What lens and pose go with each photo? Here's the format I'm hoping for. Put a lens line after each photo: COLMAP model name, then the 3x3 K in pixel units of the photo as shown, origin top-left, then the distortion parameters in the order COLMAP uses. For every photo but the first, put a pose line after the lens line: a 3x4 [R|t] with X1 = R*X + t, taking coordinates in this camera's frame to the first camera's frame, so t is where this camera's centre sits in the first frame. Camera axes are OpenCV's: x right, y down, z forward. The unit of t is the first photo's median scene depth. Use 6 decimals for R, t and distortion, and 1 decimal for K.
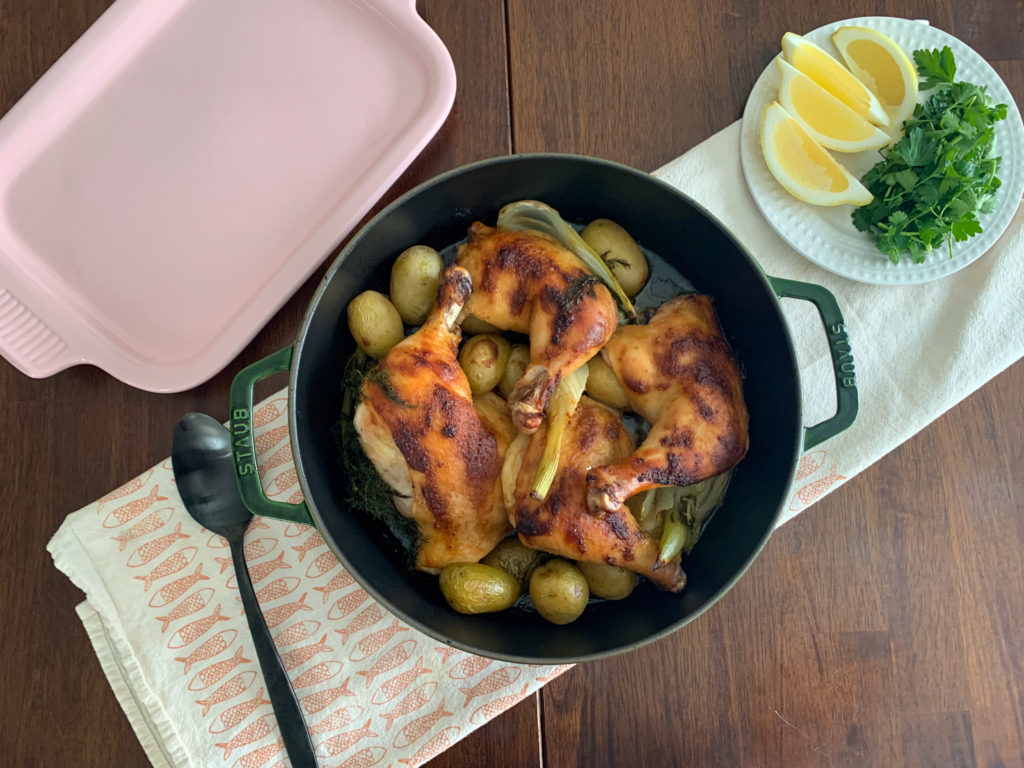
lens RADIAL K [[773.7, 0, 518.5], [0, 773.7, 382.2], [0, 0, 1]] dist [-0.016354, 0.007061]
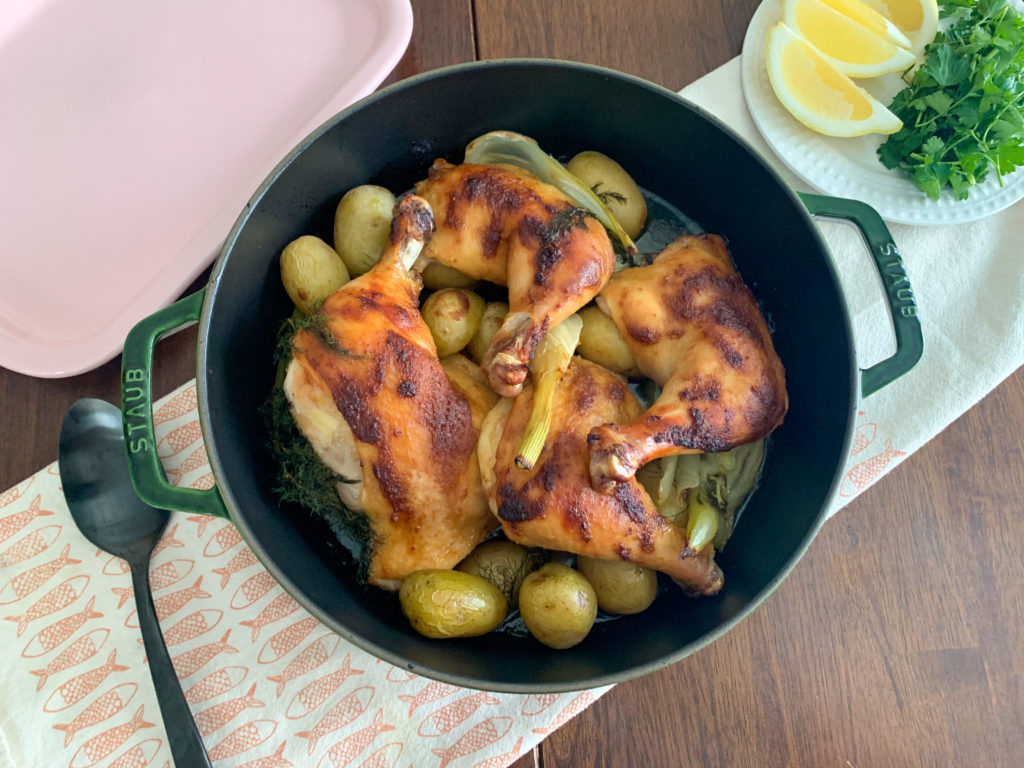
lens RADIAL K [[773.7, 0, 520.5], [0, 773.7, 380.5], [0, 0, 1]] dist [-0.016354, 0.007061]
pose [[0.999011, -0.035825, 0.026333, 0.003052], [0.038968, 0.990671, -0.130587, 0.138570], [-0.021409, 0.131484, 0.991087, 0.199239]]
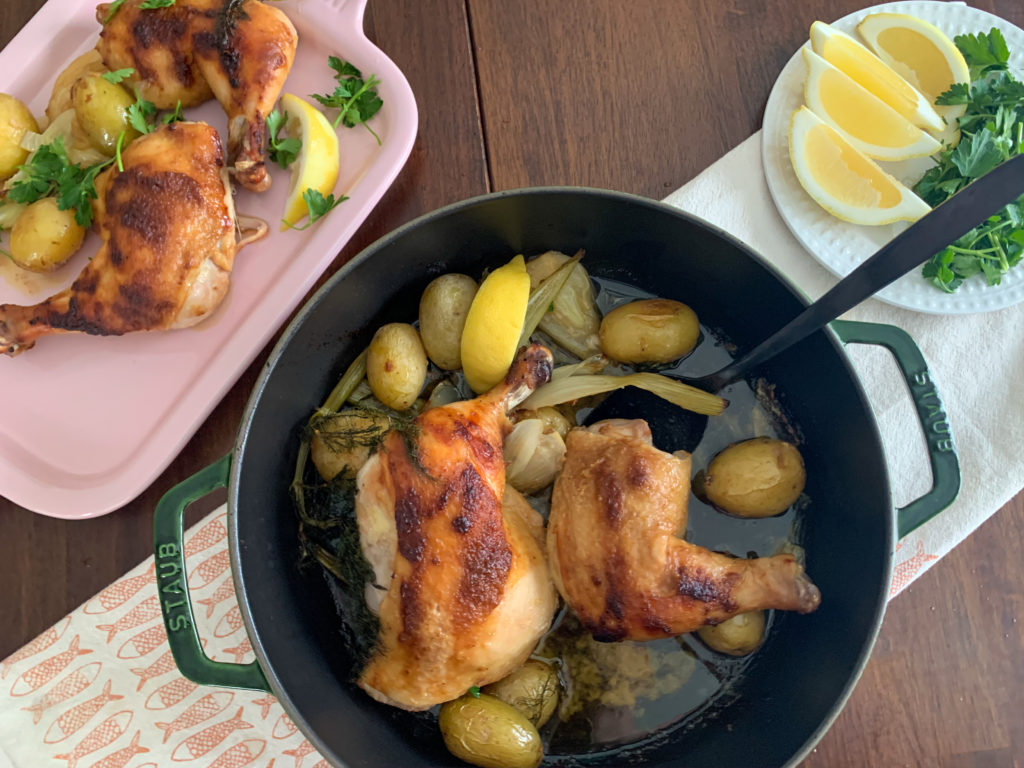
lens RADIAL K [[773.7, 0, 507.7], [0, 773.7, 374.4], [0, 0, 1]] dist [-0.016354, 0.007061]
pose [[0.996971, -0.077372, 0.007888, -0.012704], [0.077702, 0.995270, -0.058314, -0.053409], [-0.003339, 0.058750, 0.998267, 0.191767]]
